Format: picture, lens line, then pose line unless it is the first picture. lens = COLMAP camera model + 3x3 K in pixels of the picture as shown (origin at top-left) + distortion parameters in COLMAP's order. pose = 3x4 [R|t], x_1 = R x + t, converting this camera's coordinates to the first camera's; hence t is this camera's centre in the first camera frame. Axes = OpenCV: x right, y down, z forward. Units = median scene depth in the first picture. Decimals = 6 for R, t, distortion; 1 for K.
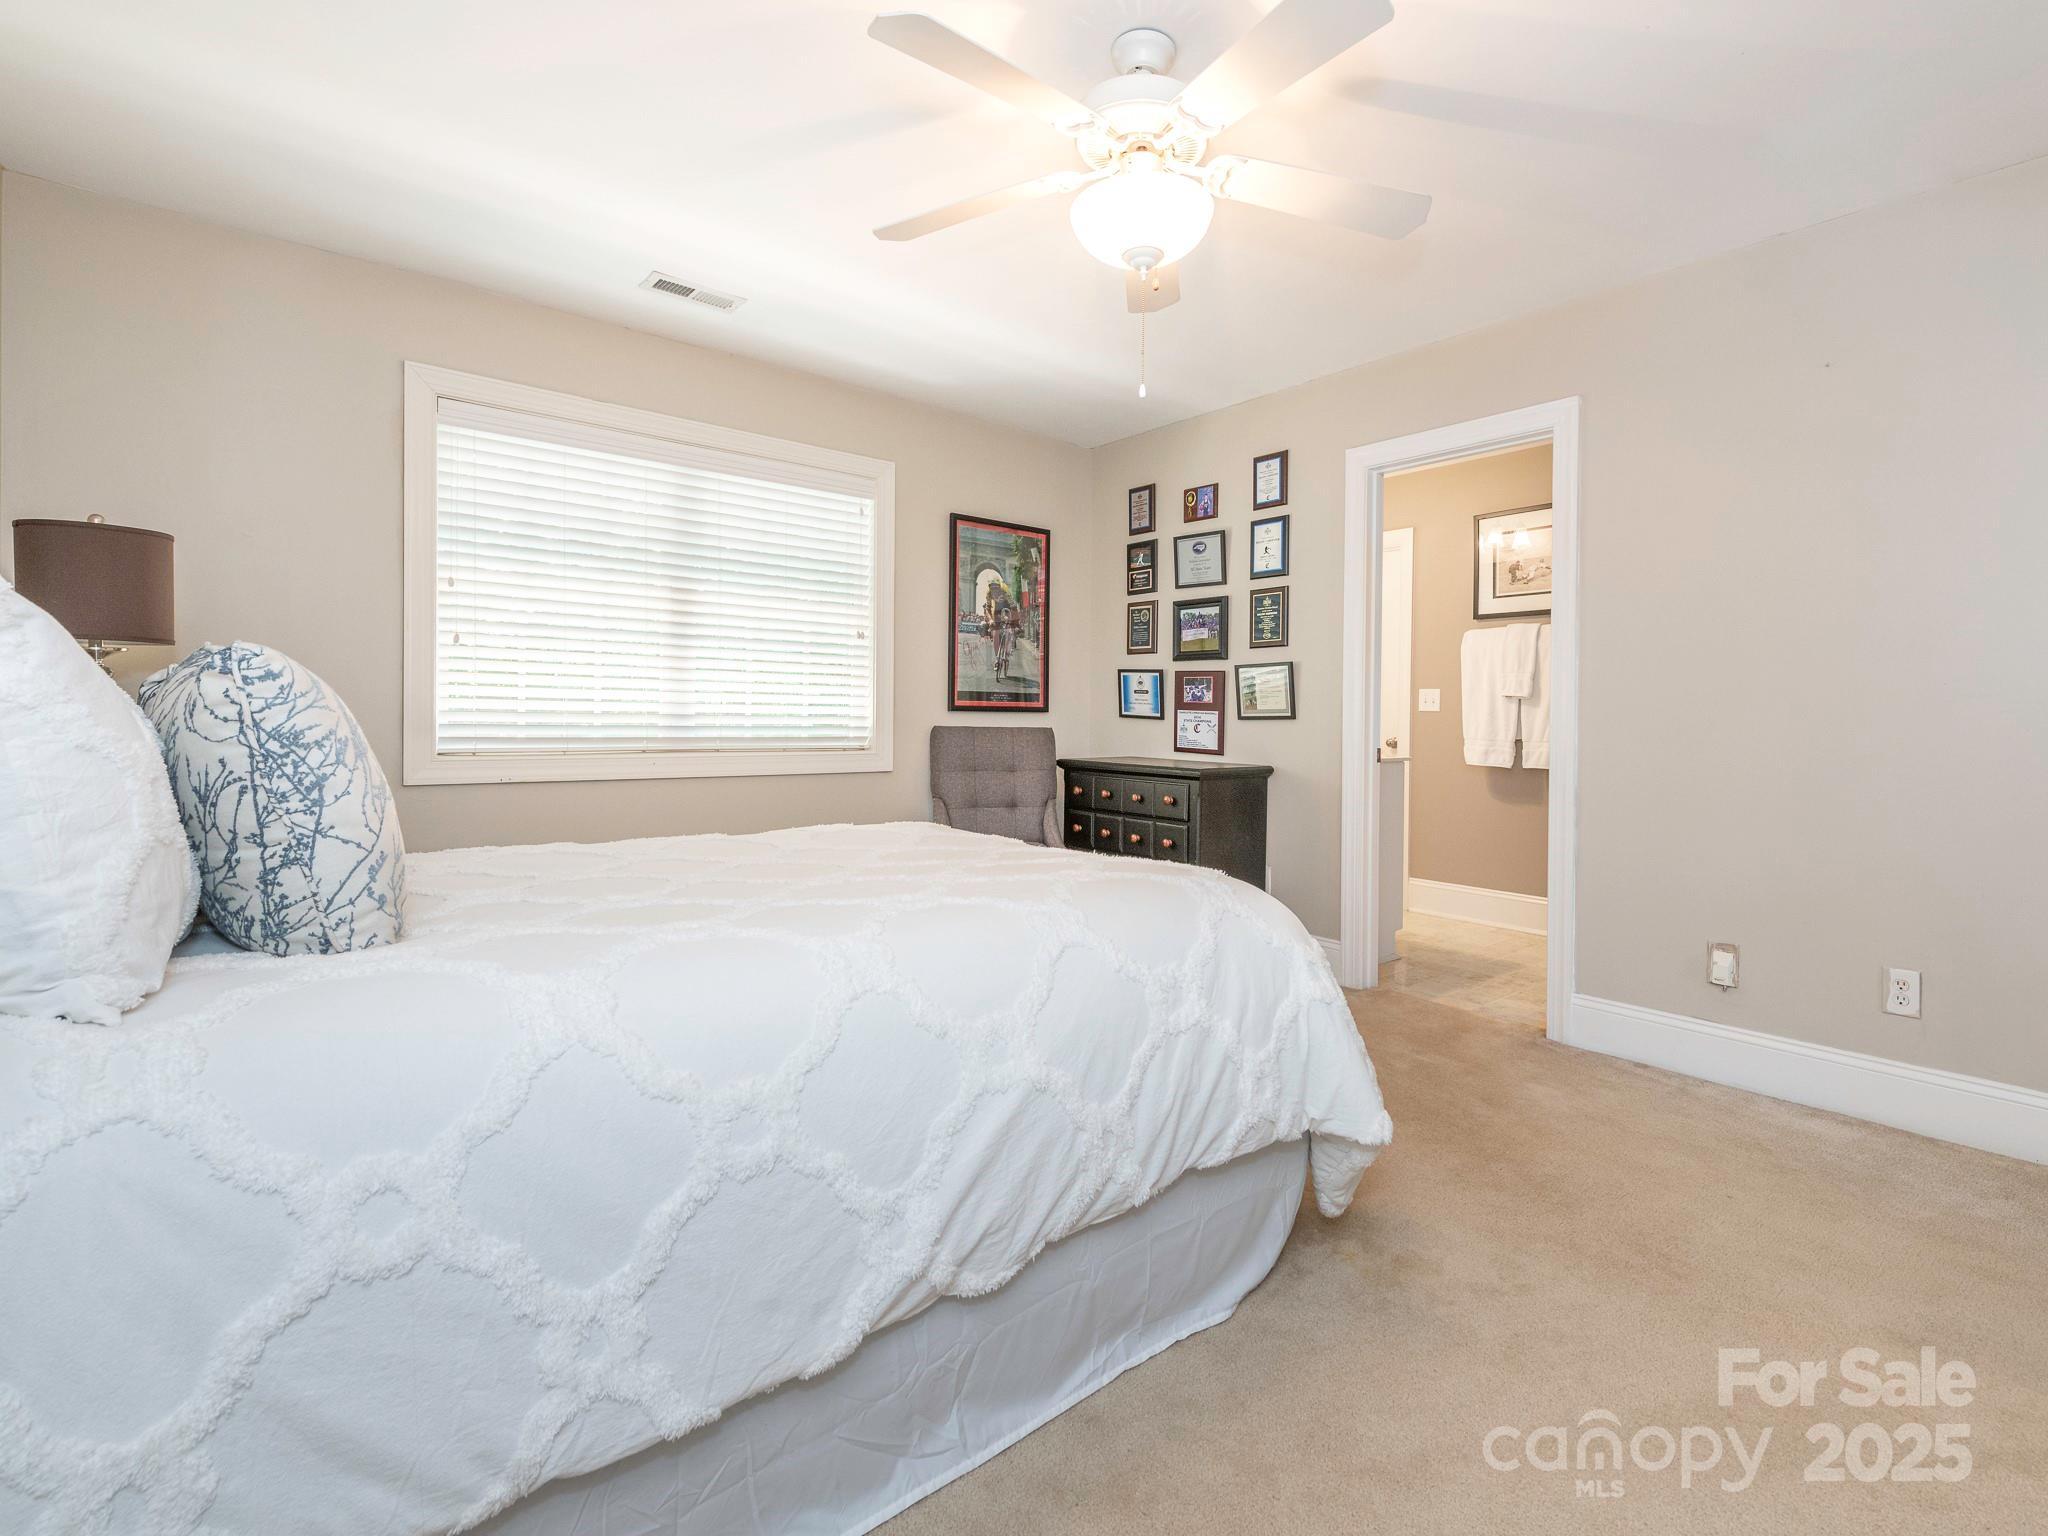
lens RADIAL K [[948.3, 0, 1109.7], [0, 948.3, 744.7], [0, 0, 1]] dist [0.003427, -0.001359]
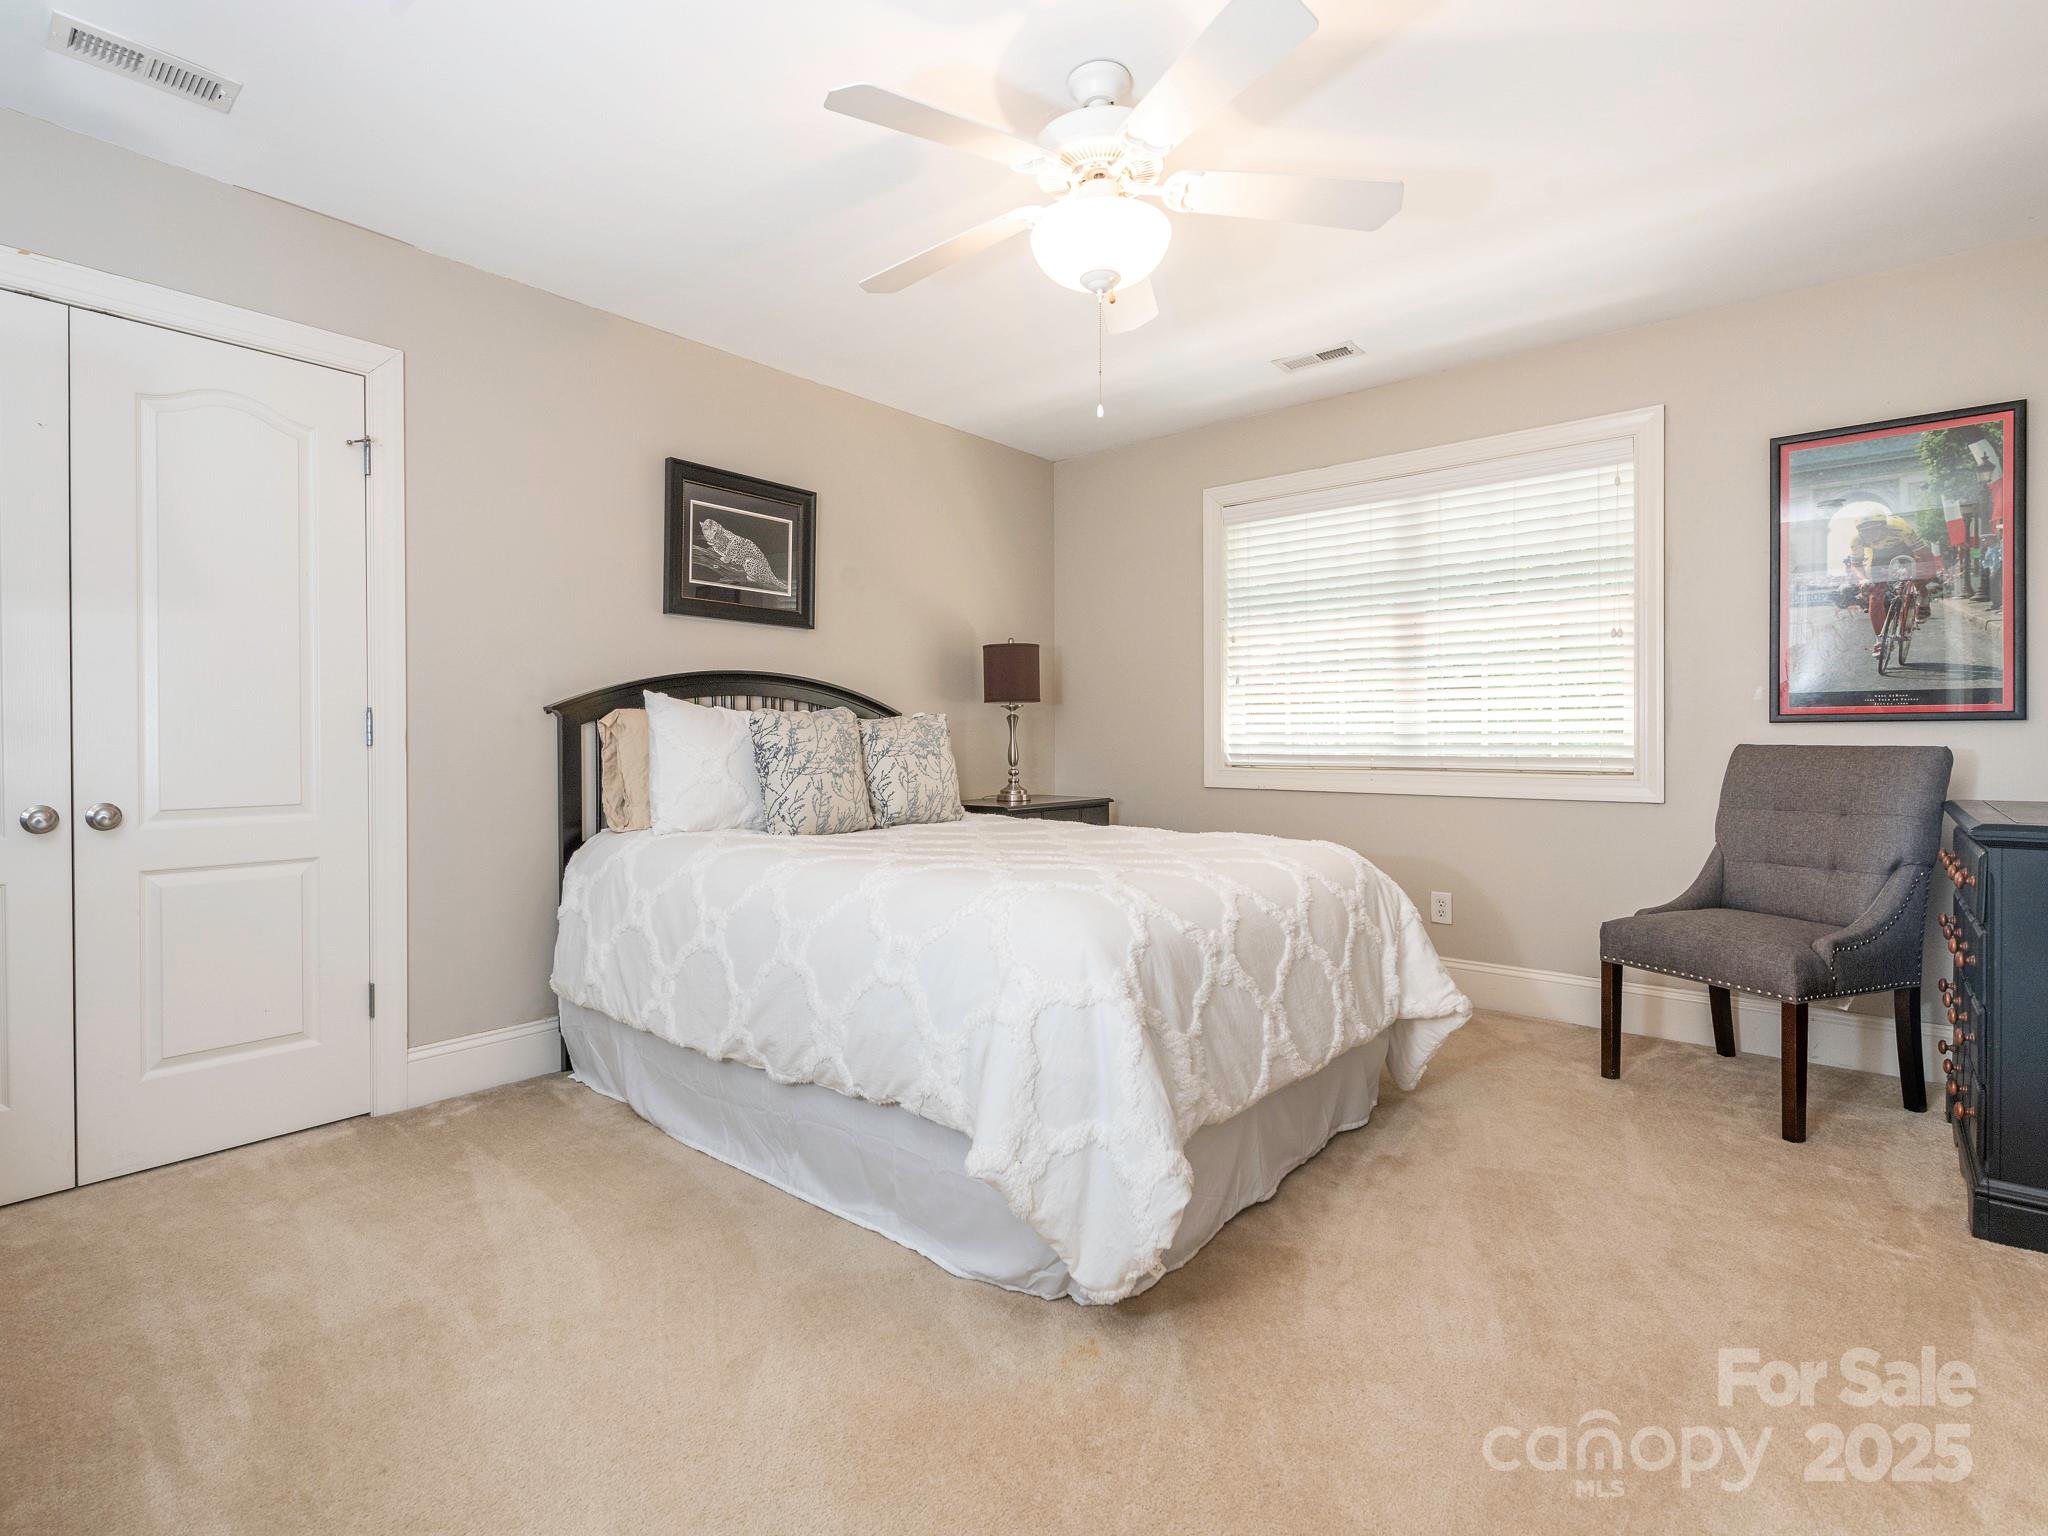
lens RADIAL K [[1030.4, 0, 1024.0], [0, 1030.4, 768.0], [0, 0, 1]] dist [0.000586, -0.000305]
pose [[0.136038, 0.016996, -0.990558, 0.548038], [-0.021161, 0.999675, 0.014247, -0.001484], [0.990478, 0.019023, 0.136353, 0.378743]]
